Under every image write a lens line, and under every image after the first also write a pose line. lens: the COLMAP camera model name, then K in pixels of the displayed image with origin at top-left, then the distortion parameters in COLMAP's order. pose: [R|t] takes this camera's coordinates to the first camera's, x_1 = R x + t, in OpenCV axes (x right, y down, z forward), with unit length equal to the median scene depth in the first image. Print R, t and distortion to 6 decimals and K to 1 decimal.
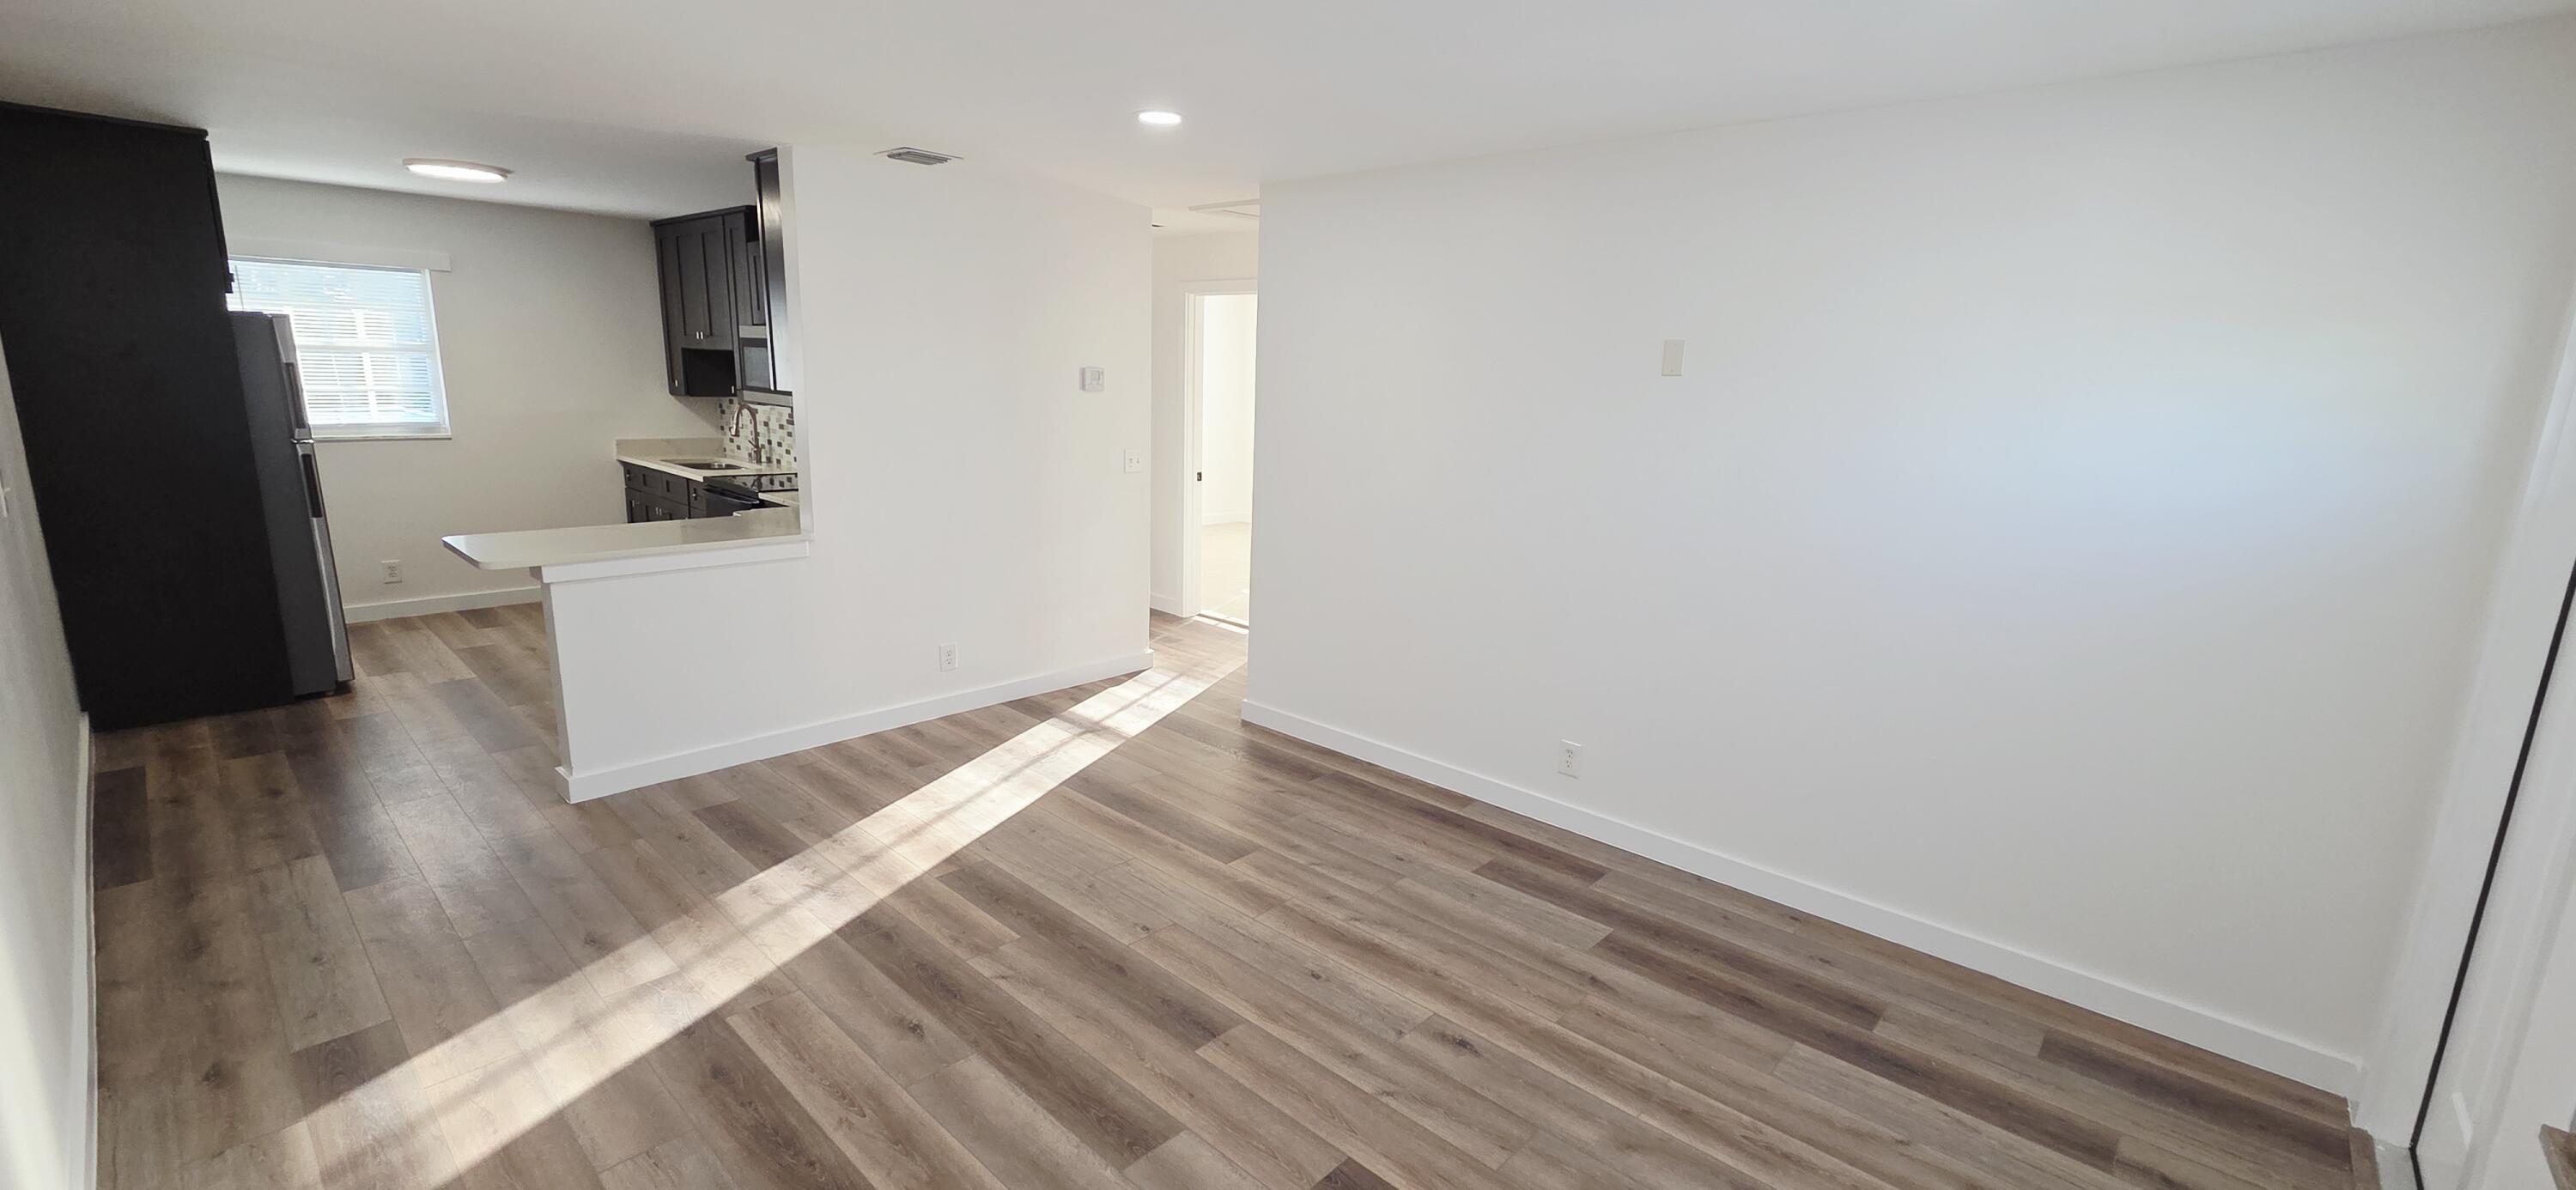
lens RADIAL K [[1052.5, 0, 1293.3], [0, 1052.5, 584.1], [0, 0, 1]] dist [0.003939, 0.000608]
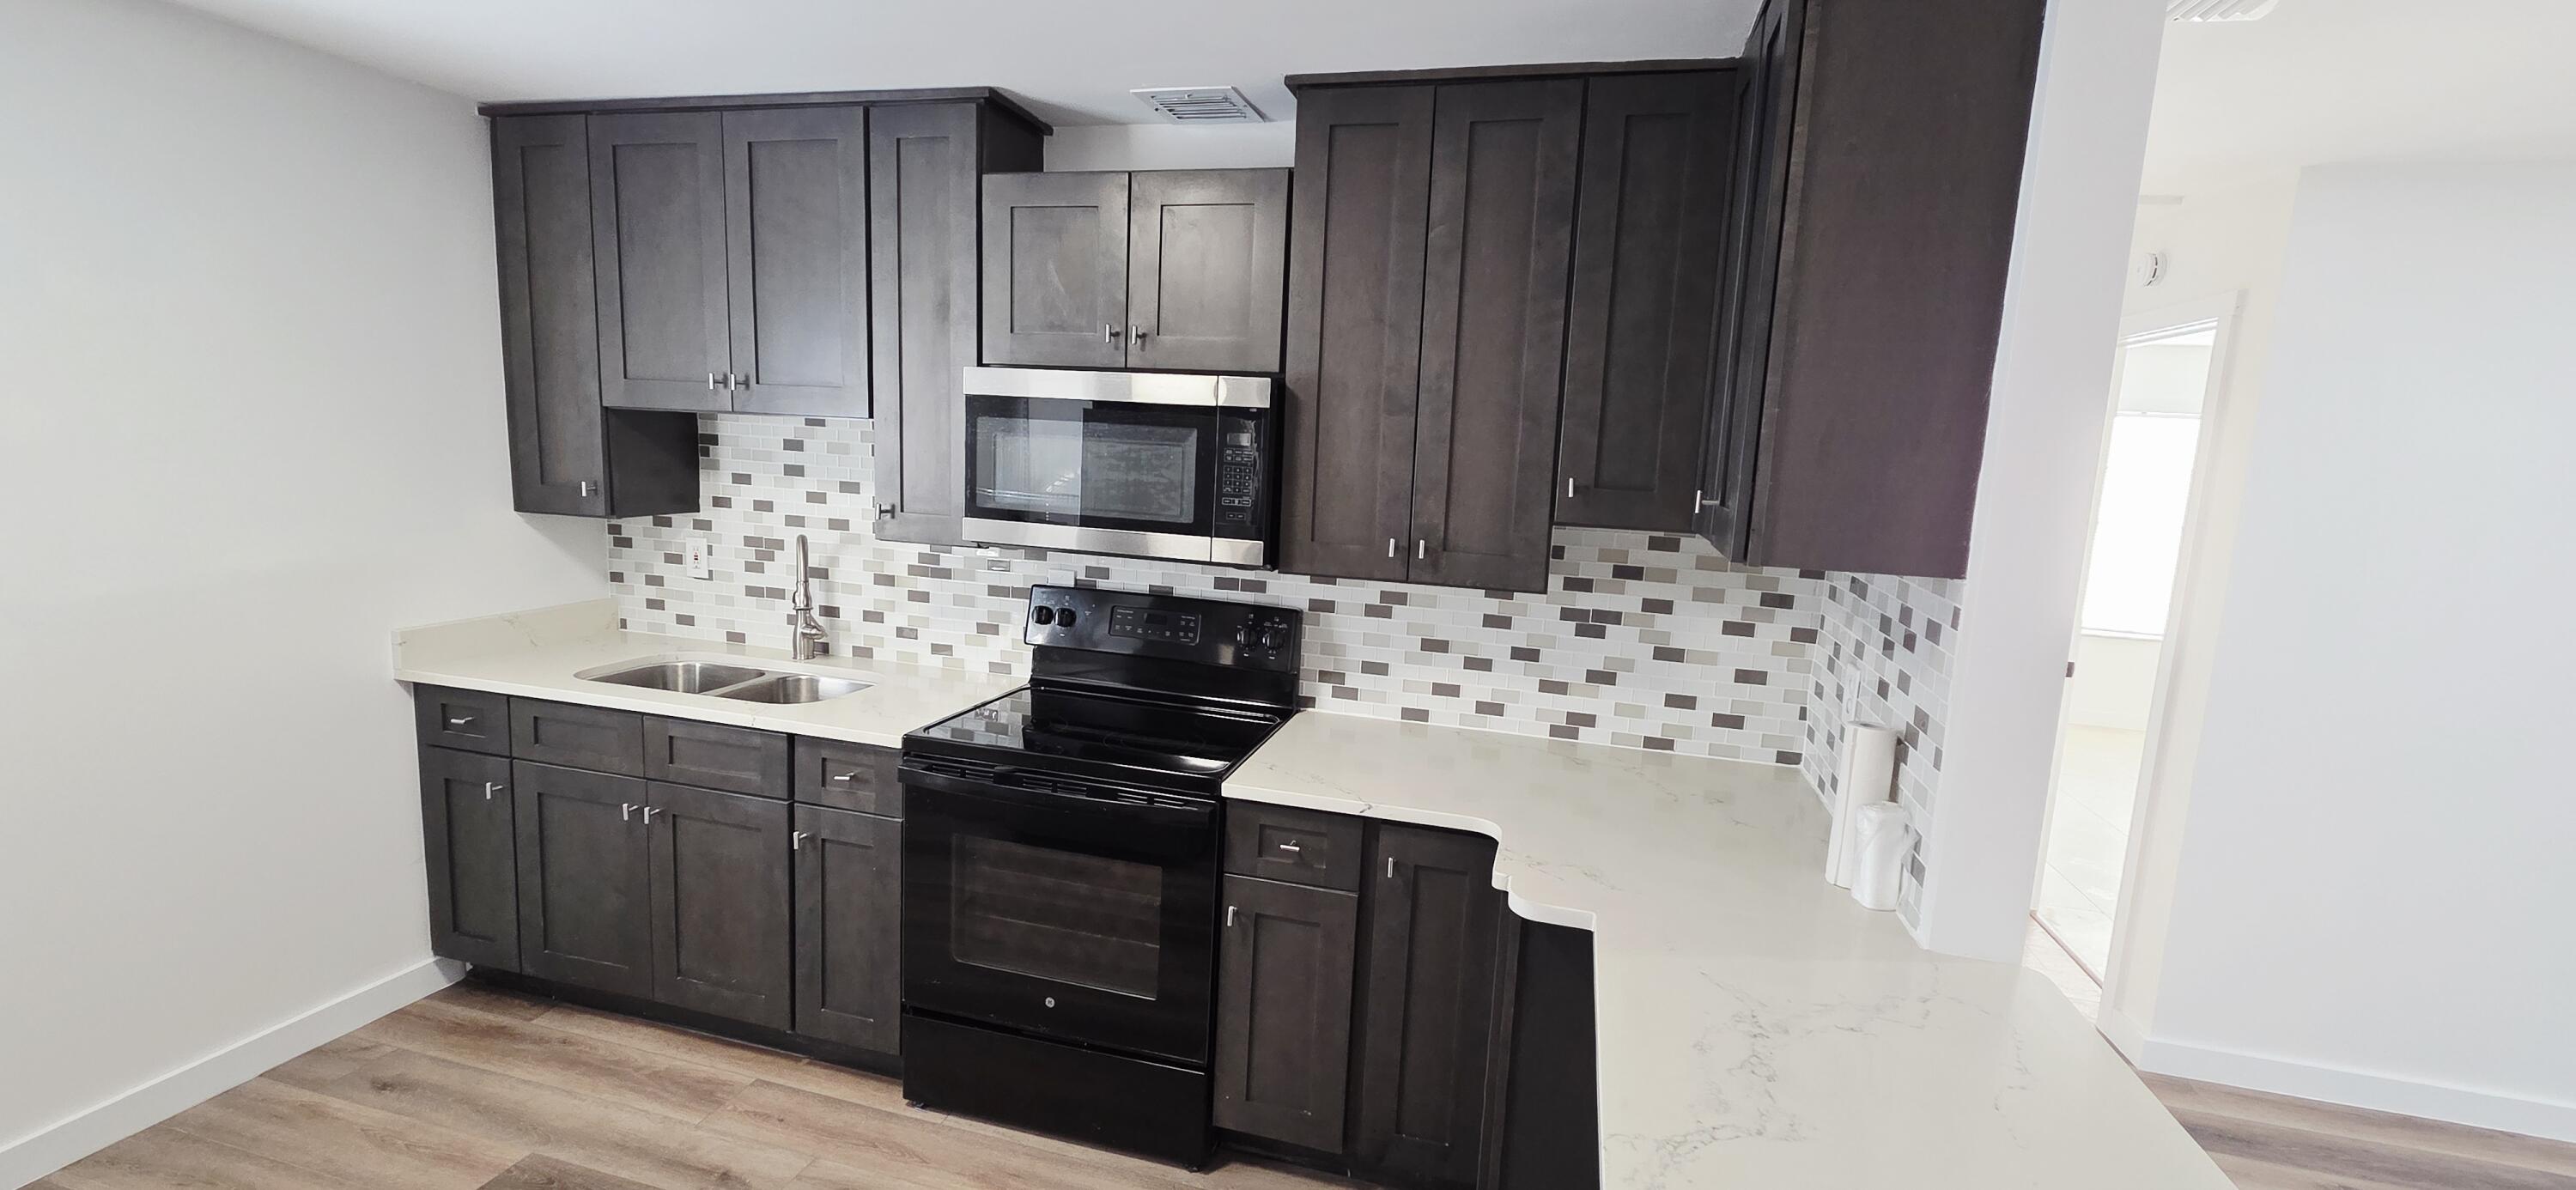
lens RADIAL K [[1052.5, 0, 1299.0], [0, 1052.5, 592.3], [0, 0, 1]] dist [0.003939, 0.000608]
pose [[0.886861, -0.058284, 0.458346, -1.157534], [0.074727, 0.997045, -0.017804, -0.264162], [-0.455954, 0.050040, 0.888596, 1.087612]]
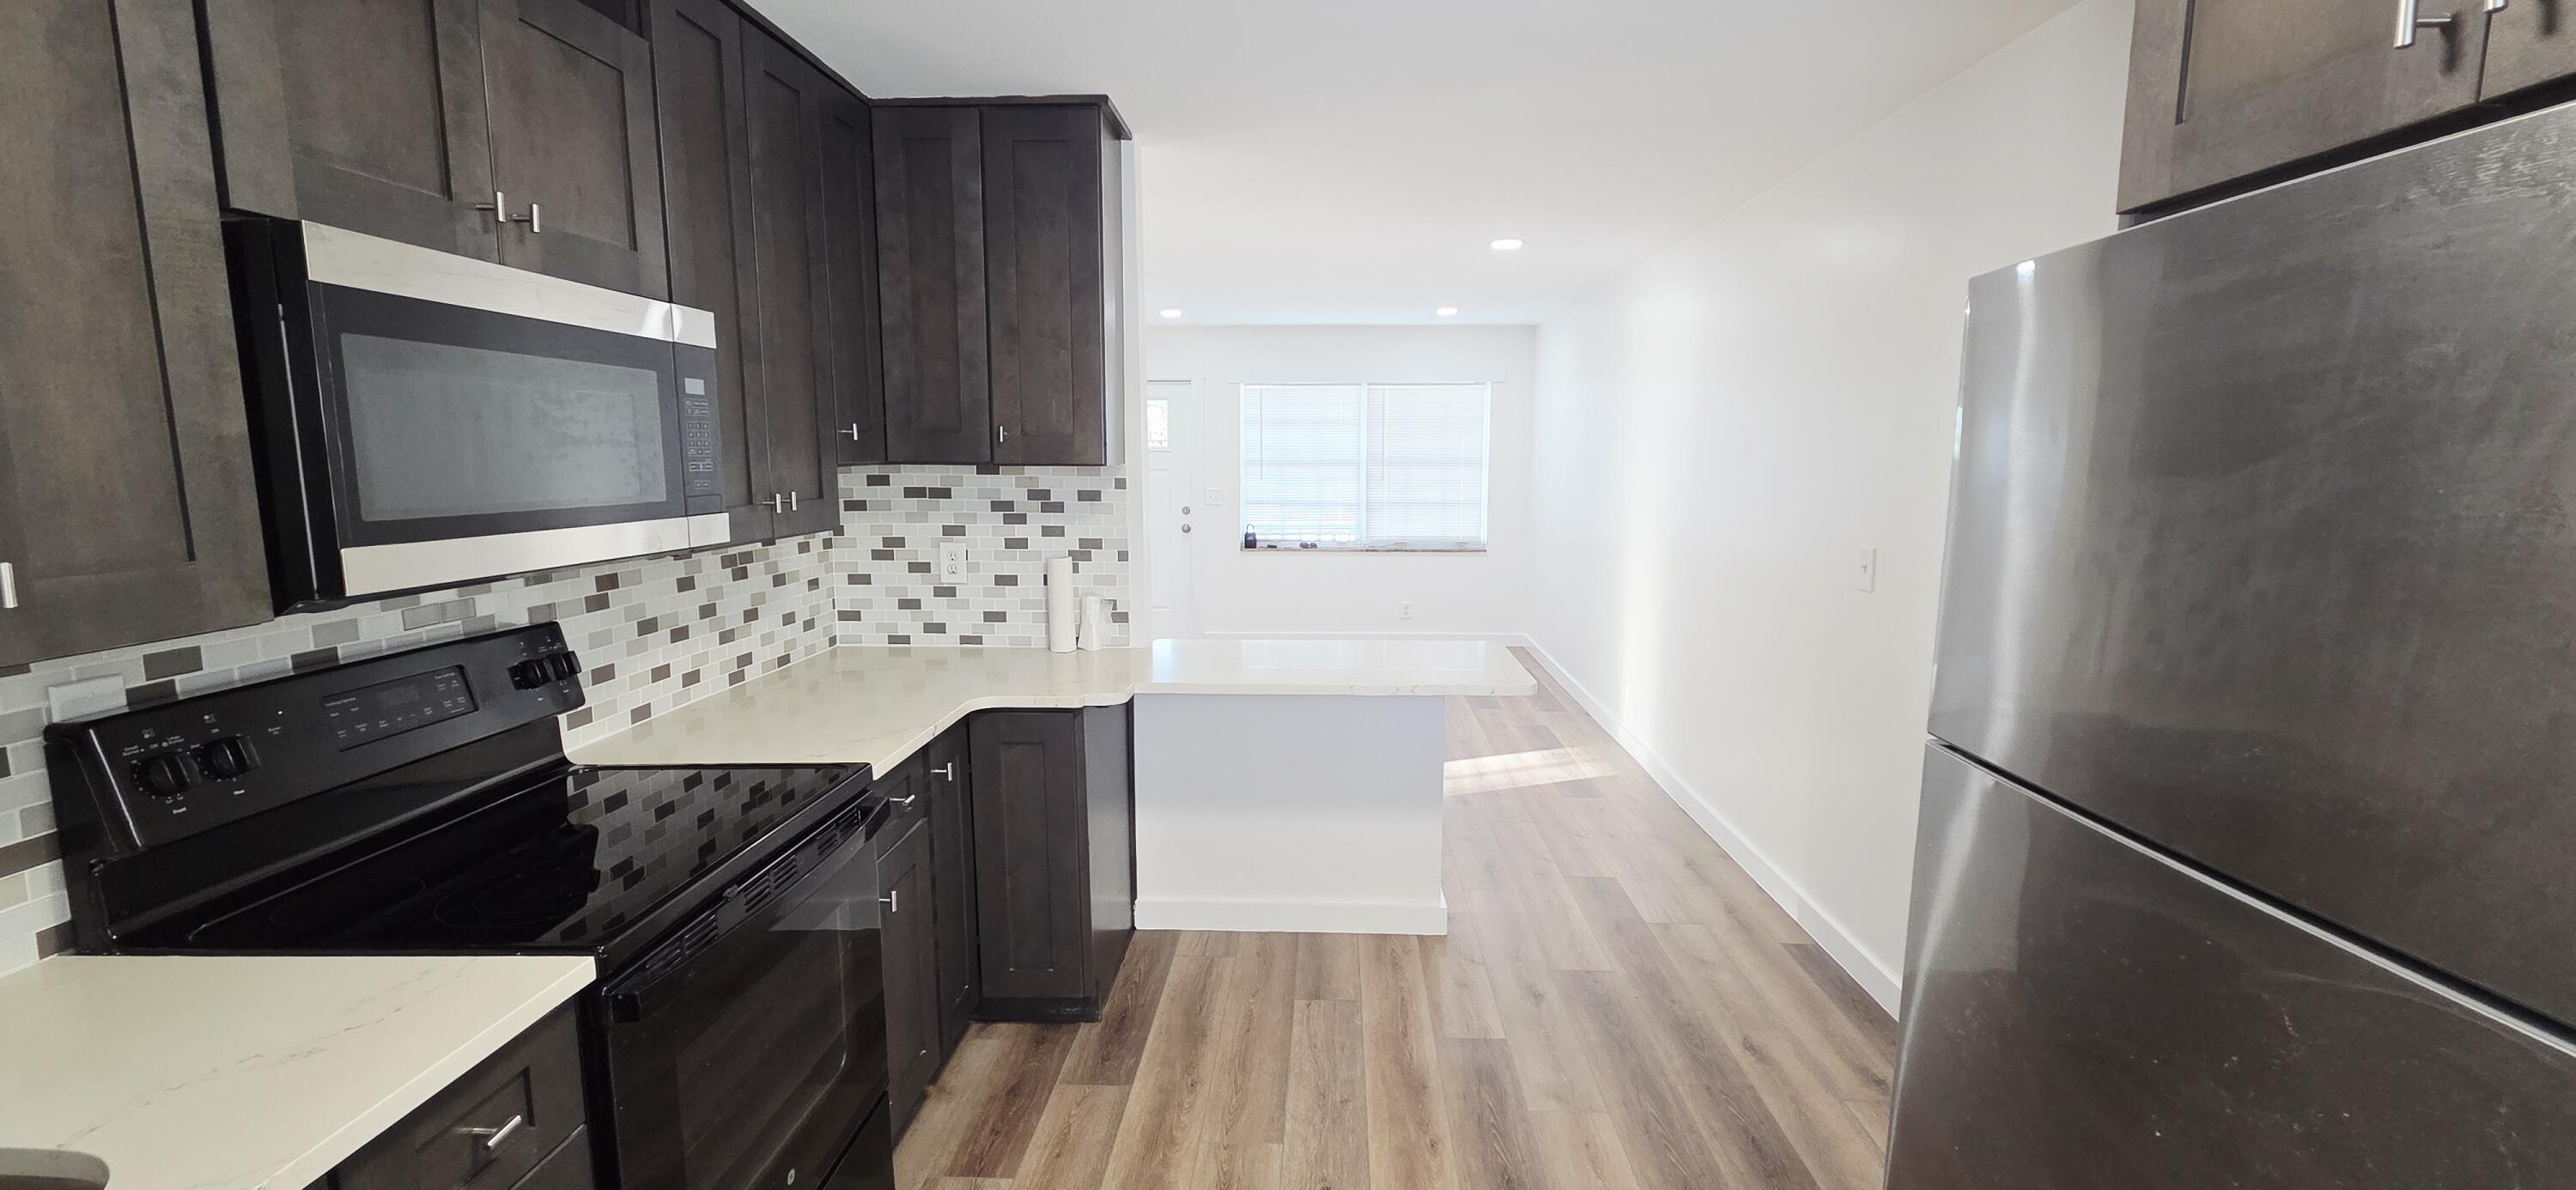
lens RADIAL K [[1052.5, 0, 1299.1], [0, 1052.5, 592.8], [0, 0, 1]] dist [0.003939, 0.000608]
pose [[-0.652529, -0.137013, 0.745274, -1.524985], [0.129165, 0.949013, 0.287560, -0.406982], [-0.746674, 0.283905, -0.601561, 1.909996]]
